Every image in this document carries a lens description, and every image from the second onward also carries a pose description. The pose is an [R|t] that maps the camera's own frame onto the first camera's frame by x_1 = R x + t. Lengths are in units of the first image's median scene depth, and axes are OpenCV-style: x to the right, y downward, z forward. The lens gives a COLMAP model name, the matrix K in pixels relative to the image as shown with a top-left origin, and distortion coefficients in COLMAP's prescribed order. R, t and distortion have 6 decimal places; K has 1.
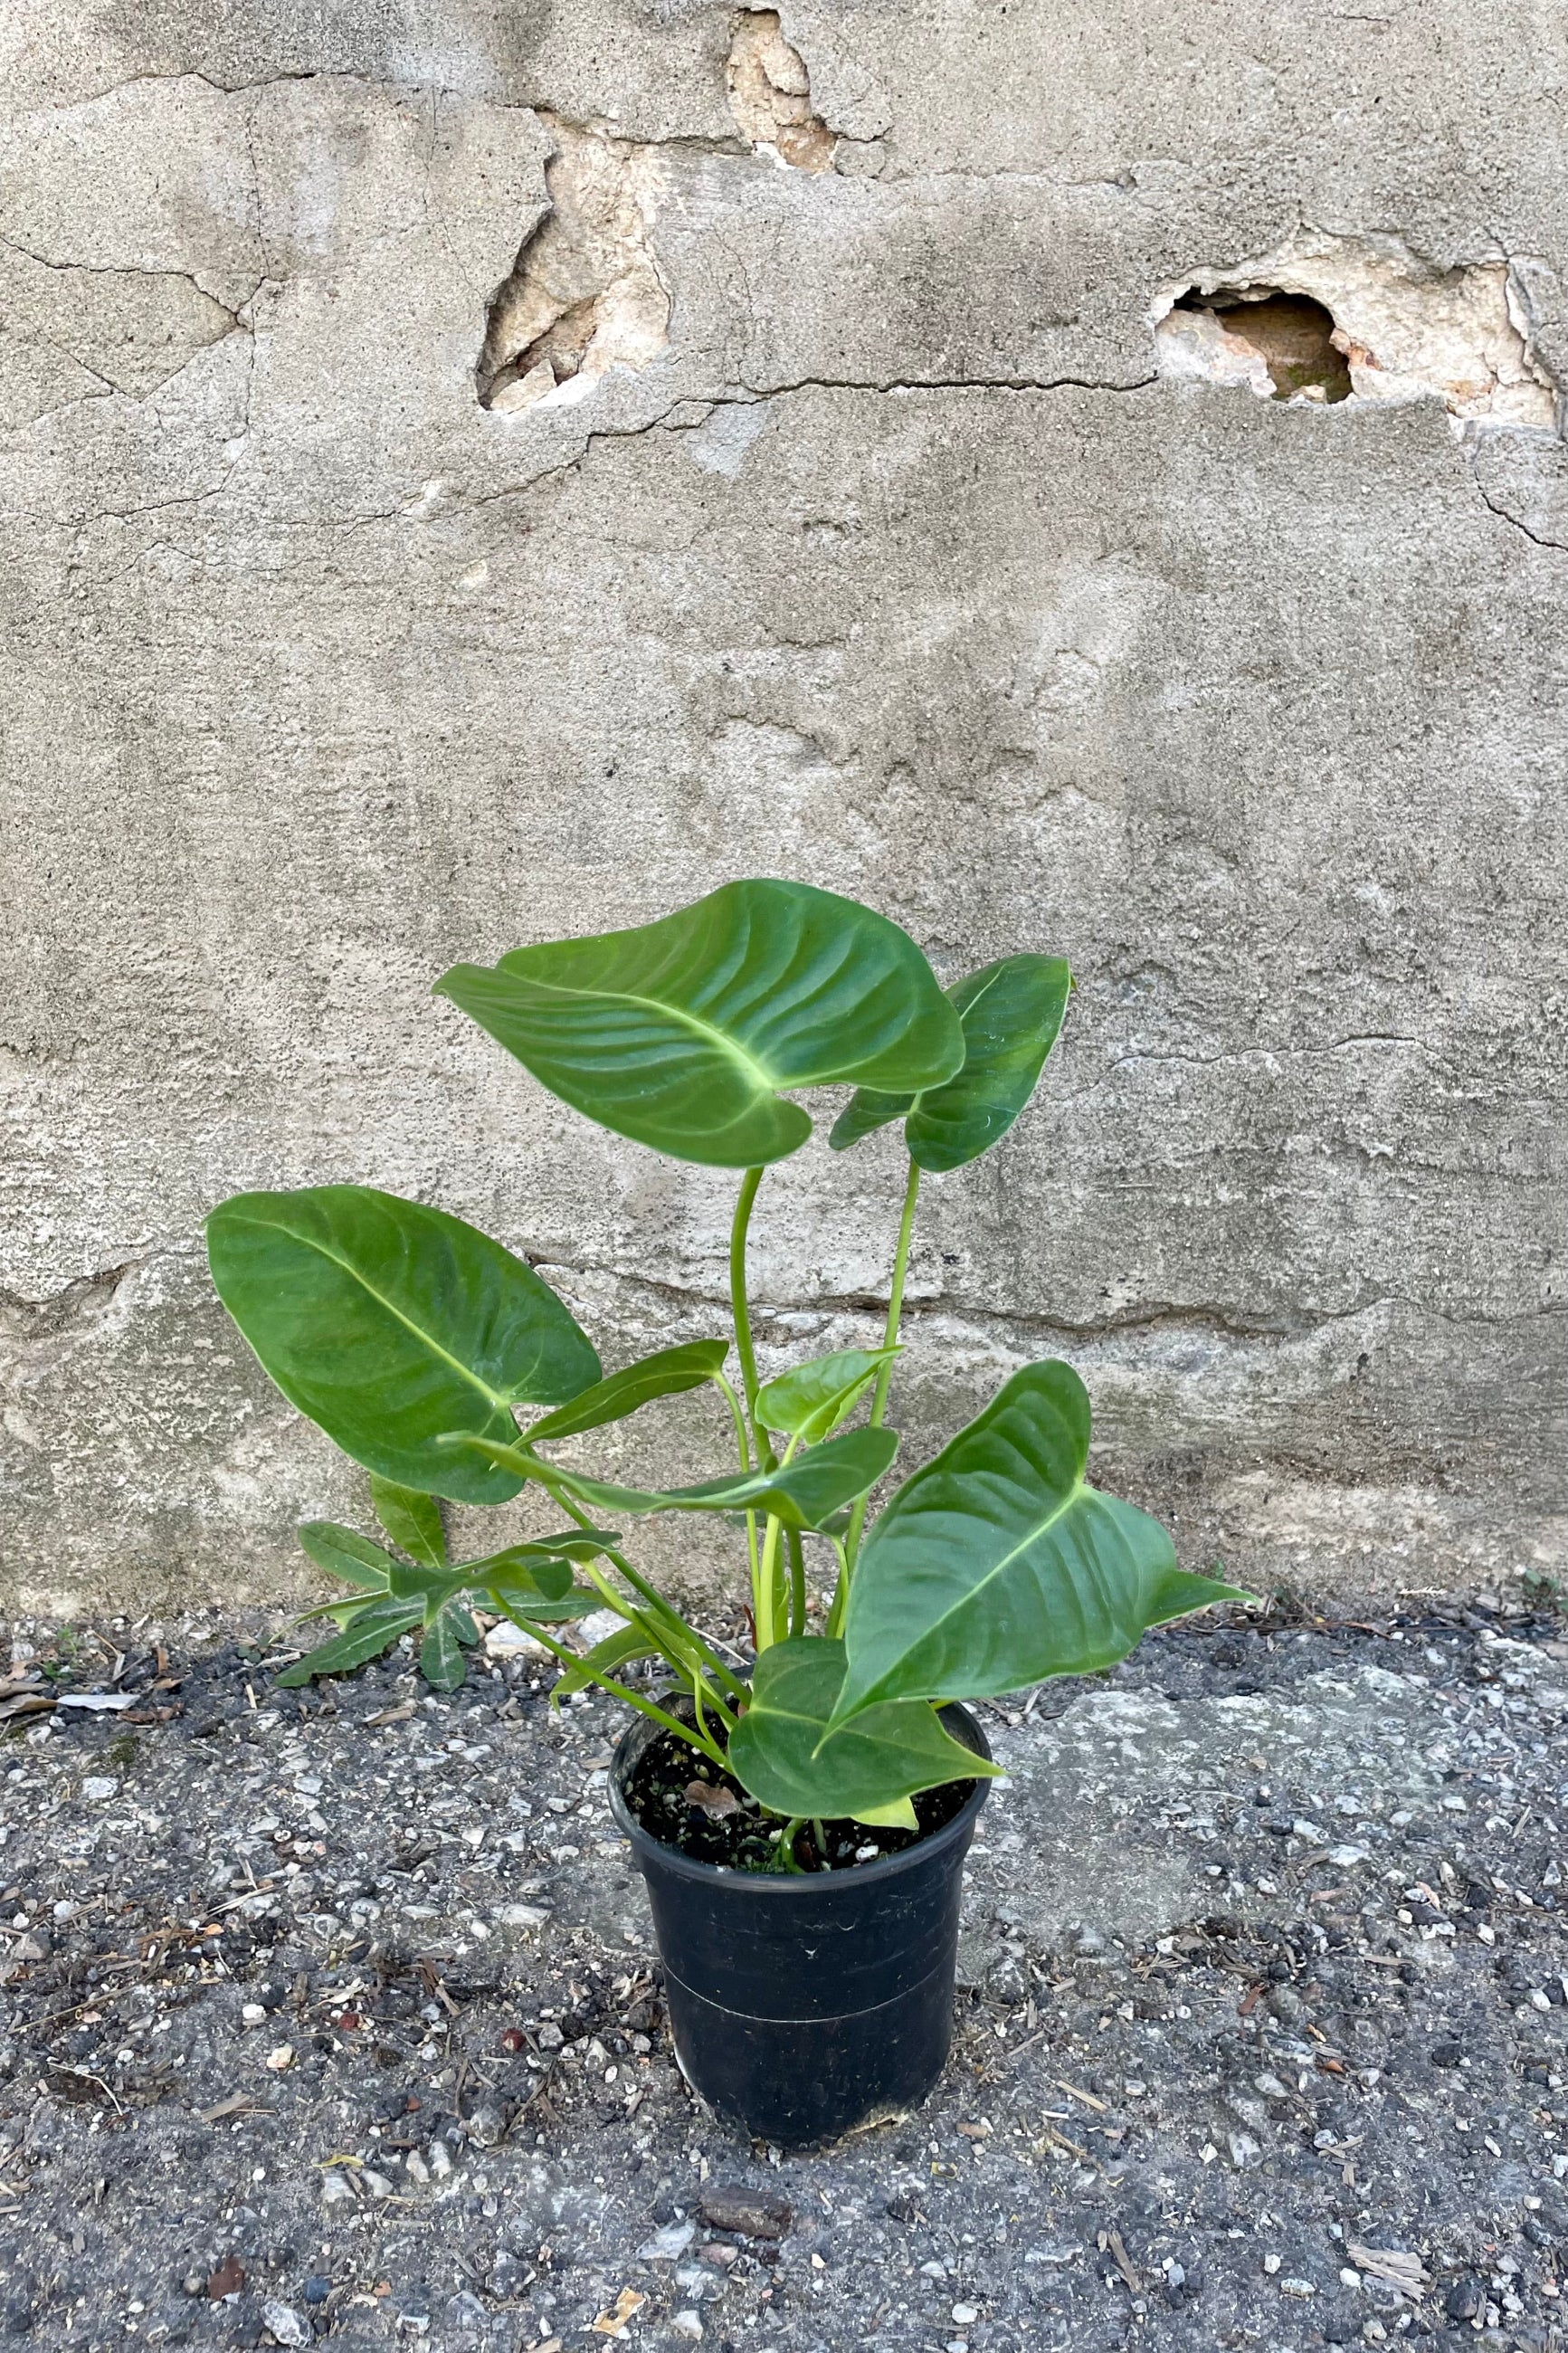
lens RADIAL K [[1778.3, 0, 784.0], [0, 1778.3, 1176.5], [0, 0, 1]] dist [0.088654, -0.121285]
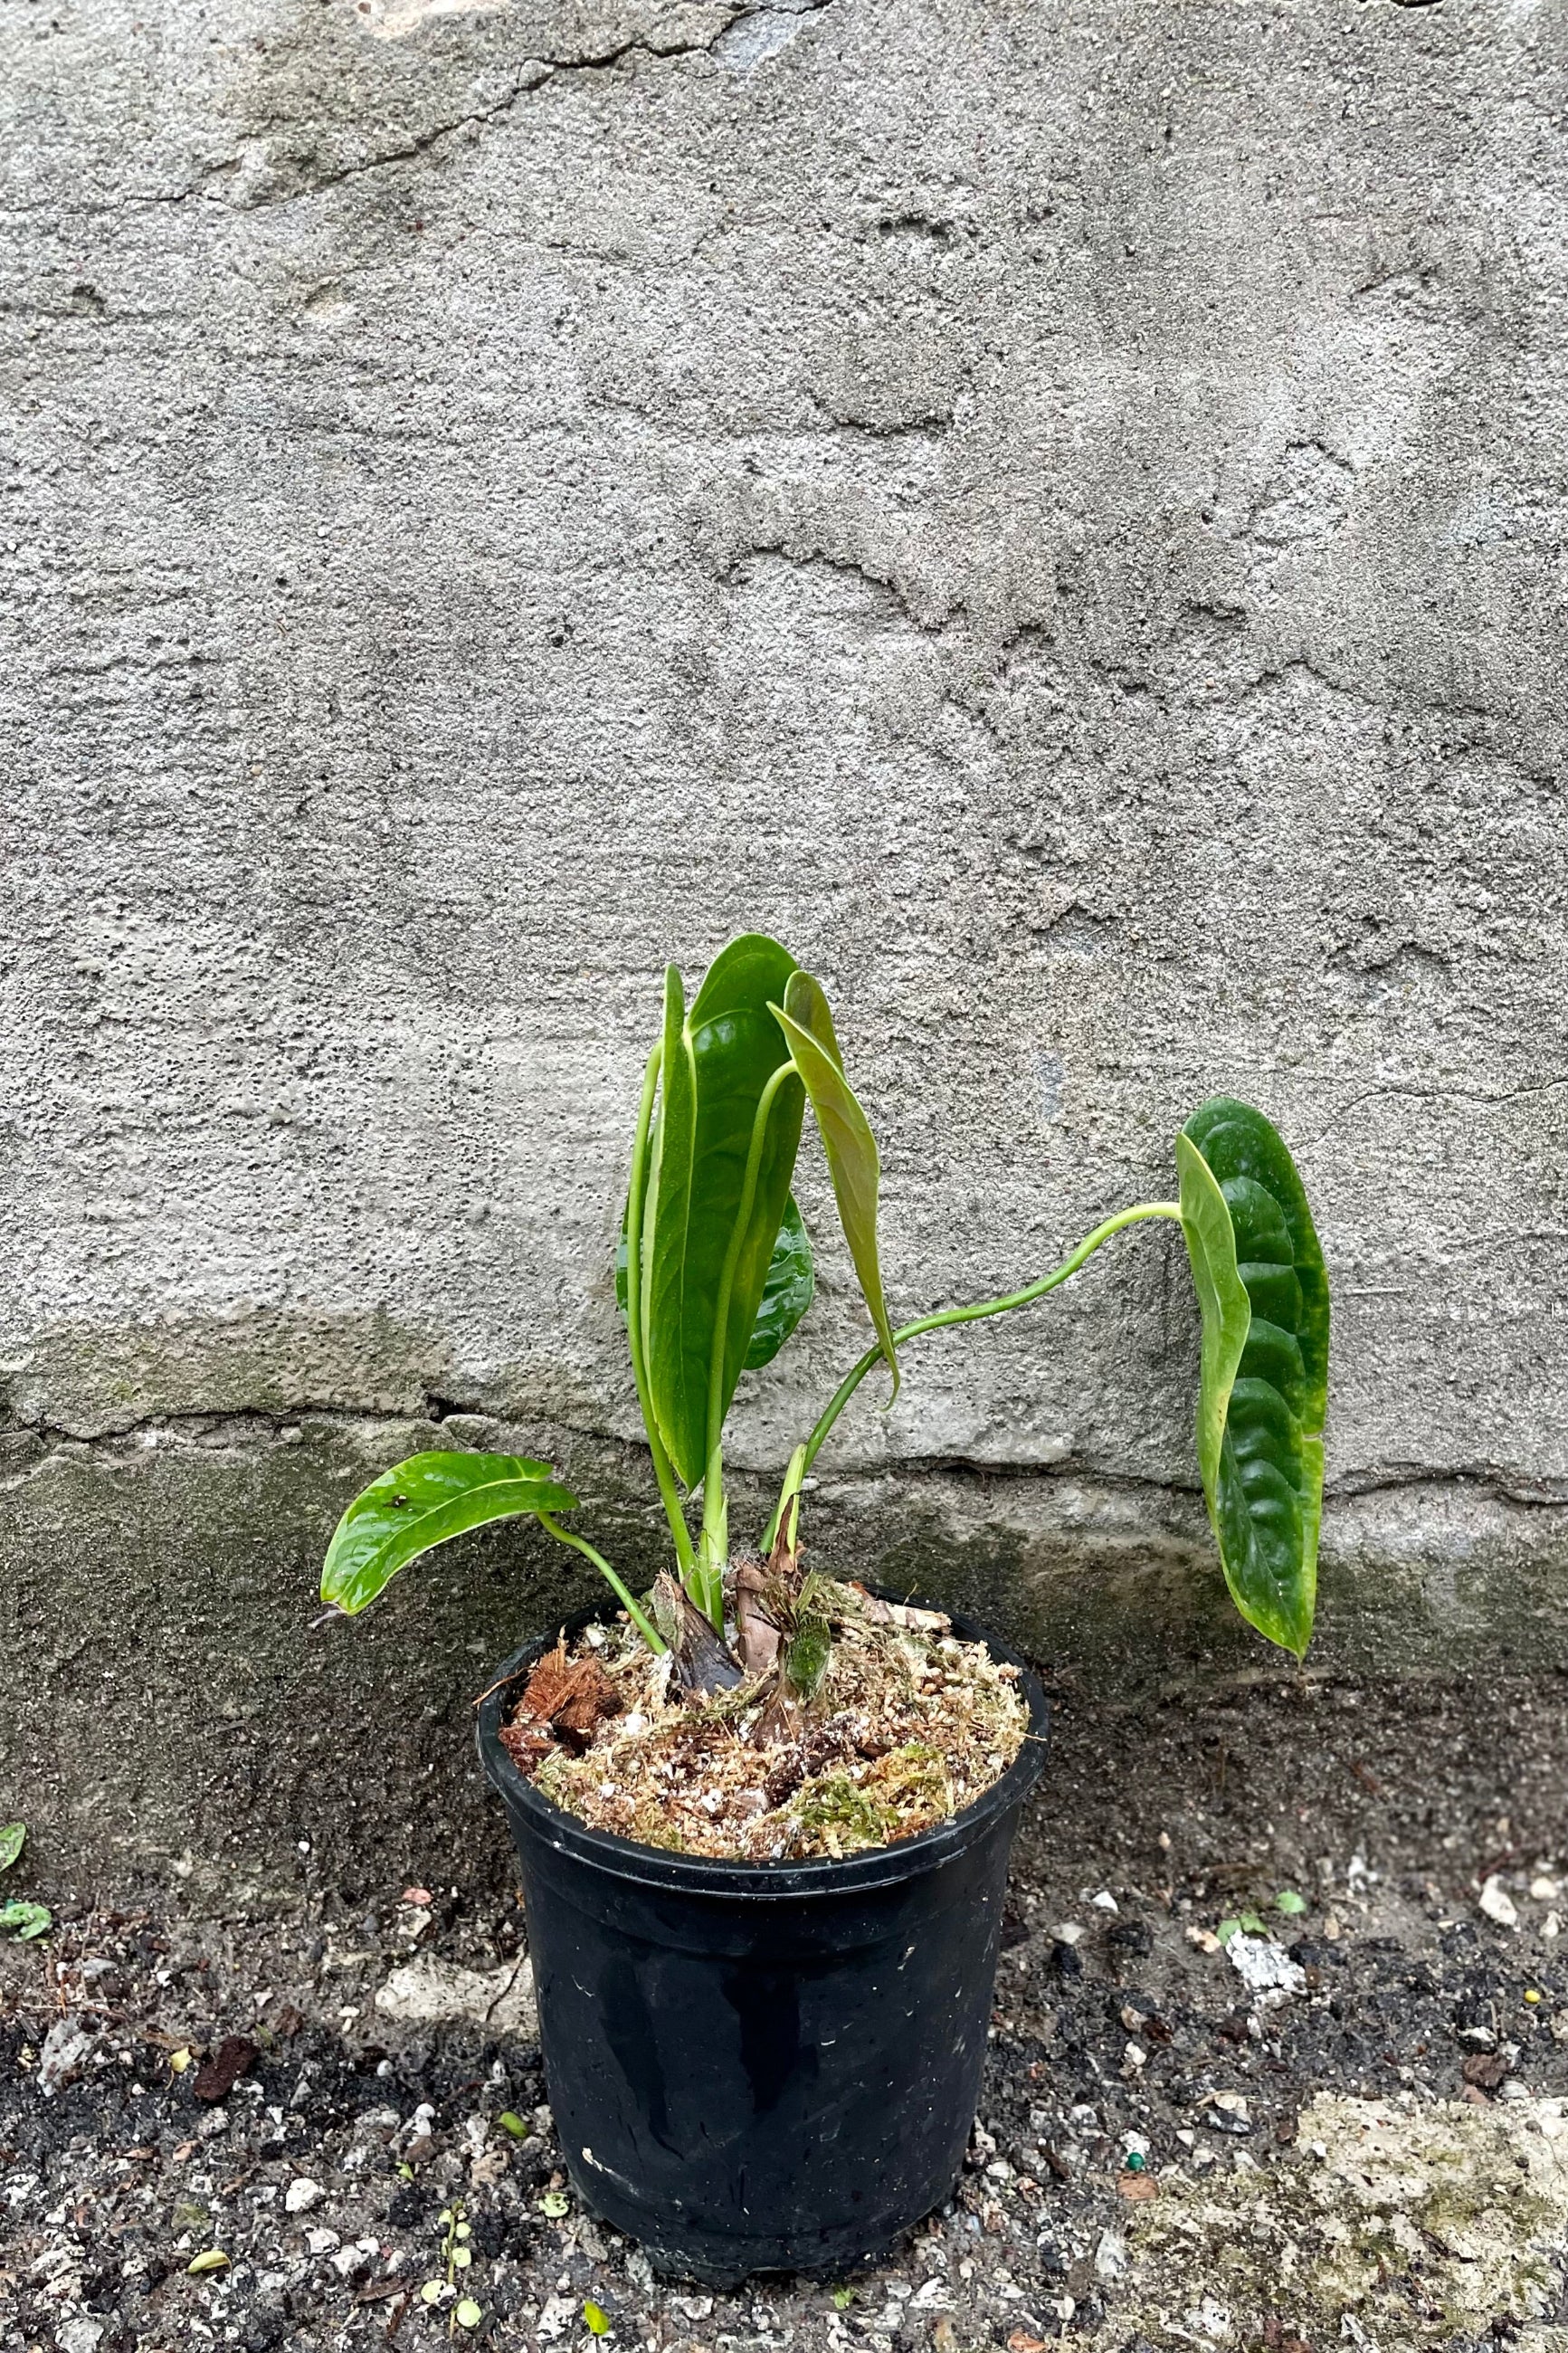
lens RADIAL K [[1952.6, 0, 780.4], [0, 1952.6, 1161.4], [0, 0, 1]] dist [0.086668, -0.126863]
pose [[0.999250, -0.002962, 0.038616, -0.046869], [0.000278, 0.997594, 0.069324, -0.092371], [-0.038728, -0.069261, 0.996847, 0.306605]]
